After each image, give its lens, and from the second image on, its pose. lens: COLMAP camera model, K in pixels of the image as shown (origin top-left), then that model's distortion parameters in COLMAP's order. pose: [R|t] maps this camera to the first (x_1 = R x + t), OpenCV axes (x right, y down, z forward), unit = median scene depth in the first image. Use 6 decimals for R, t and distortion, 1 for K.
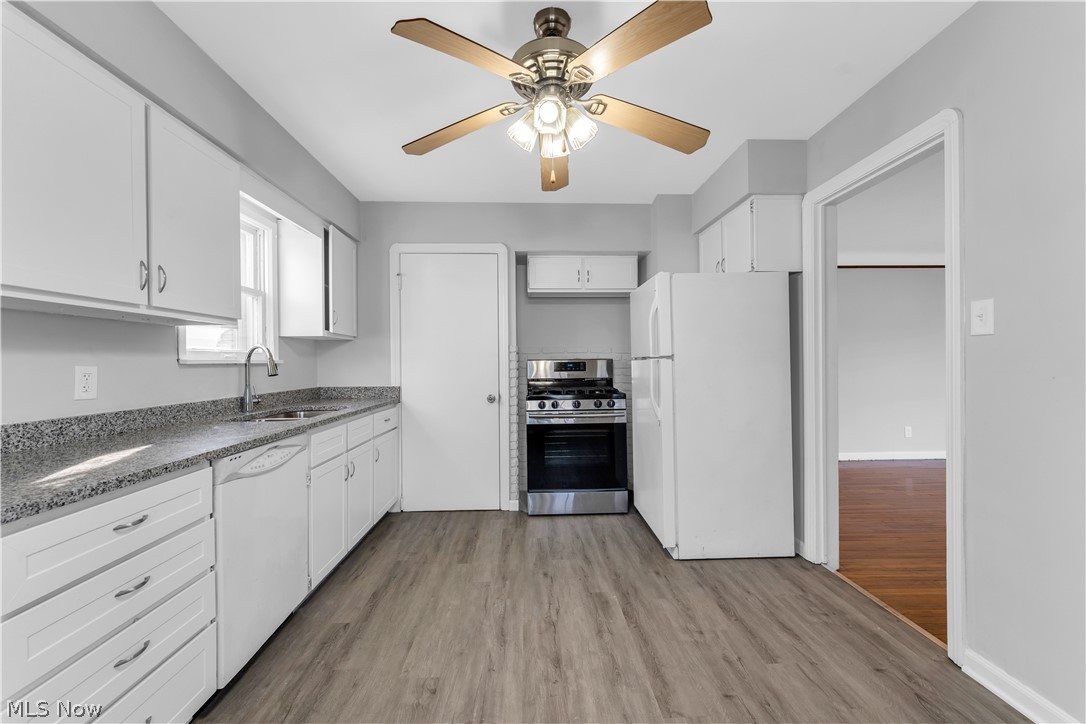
lens RADIAL K [[435.3, 0, 545.0], [0, 435.3, 363.2], [0, 0, 1]] dist [0.000943, 0.000032]
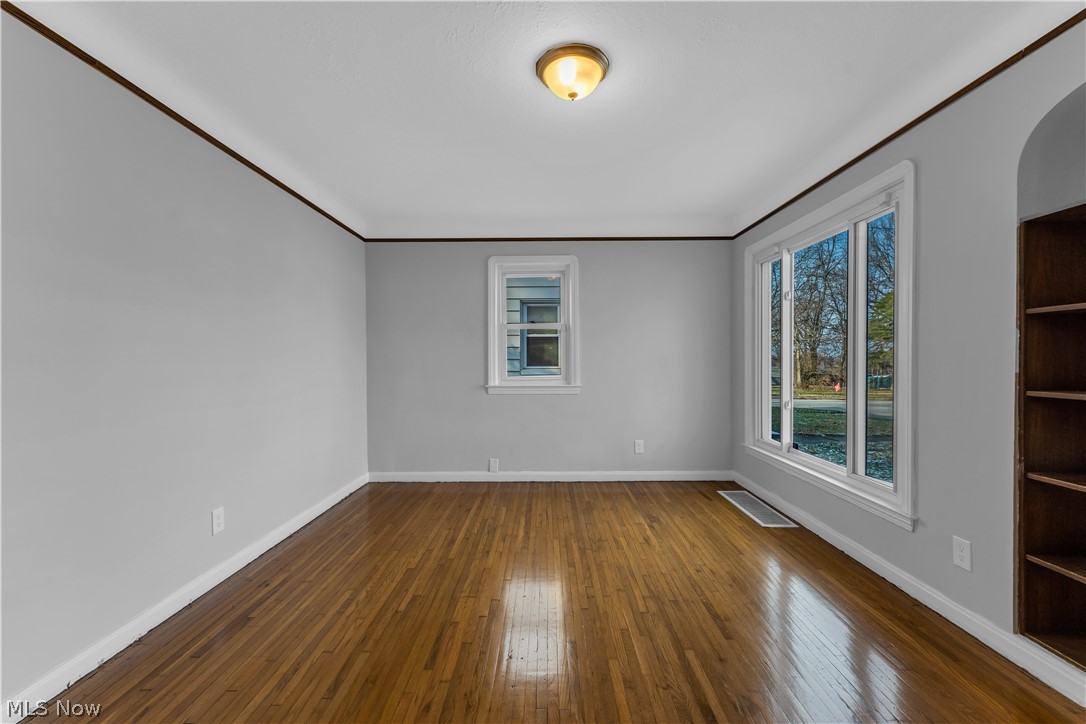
lens RADIAL K [[435.3, 0, 547.9], [0, 435.3, 356.5], [0, 0, 1]] dist [0.000943, 0.000032]
pose [[0.036601, 0.016981, 0.999186, 1.010203], [0.004466, 0.999843, -0.017156, 0.013882], [-0.999320, 0.005090, 0.036520, 1.604638]]
